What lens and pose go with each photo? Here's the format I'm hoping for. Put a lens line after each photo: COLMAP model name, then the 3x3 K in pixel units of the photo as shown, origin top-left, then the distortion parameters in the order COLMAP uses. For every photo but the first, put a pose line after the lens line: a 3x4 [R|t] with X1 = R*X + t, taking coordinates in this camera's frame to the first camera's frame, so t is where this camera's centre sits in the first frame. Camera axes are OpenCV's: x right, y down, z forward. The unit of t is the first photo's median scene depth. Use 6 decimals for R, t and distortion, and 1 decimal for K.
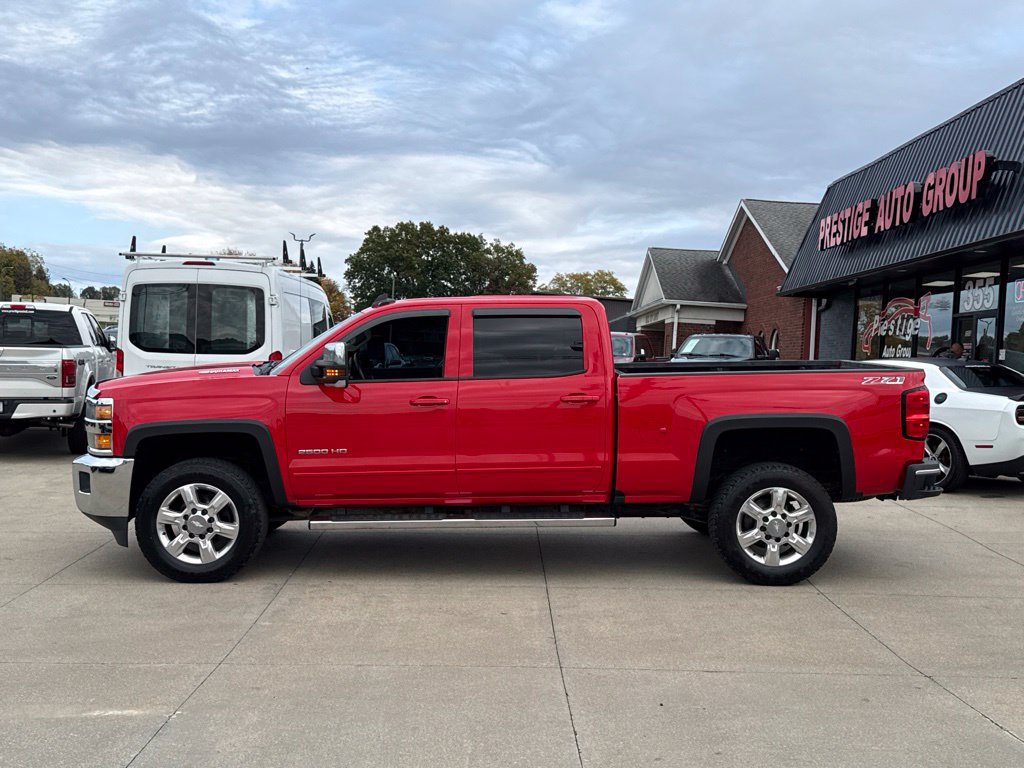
lens RADIAL K [[1128.2, 0, 512.0], [0, 1128.2, 394.7], [0, 0, 1]] dist [0.200041, -0.479199]
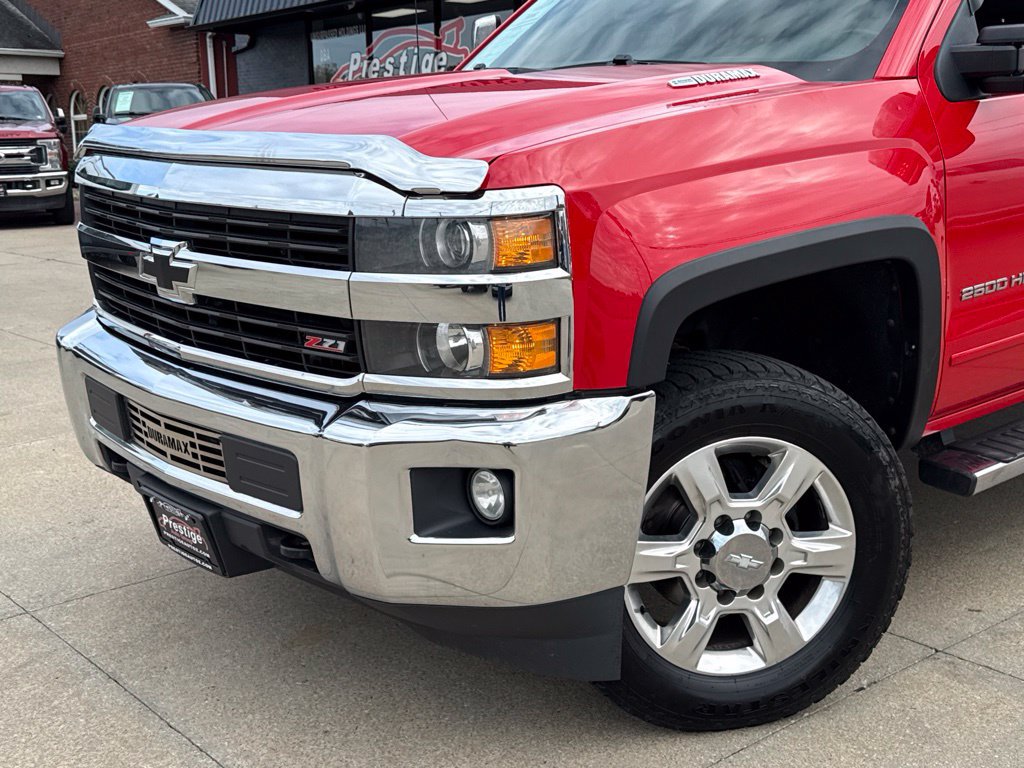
lens RADIAL K [[1253.6, 0, 512.0], [0, 1253.6, 384.0], [0, 0, 1]] dist [0.117983, -0.030201]
pose [[0.765390, -0.183034, 0.616990, -0.246556], [0.081588, 0.978565, 0.189086, -0.004186], [-0.638374, -0.094385, 0.763918, 0.354379]]
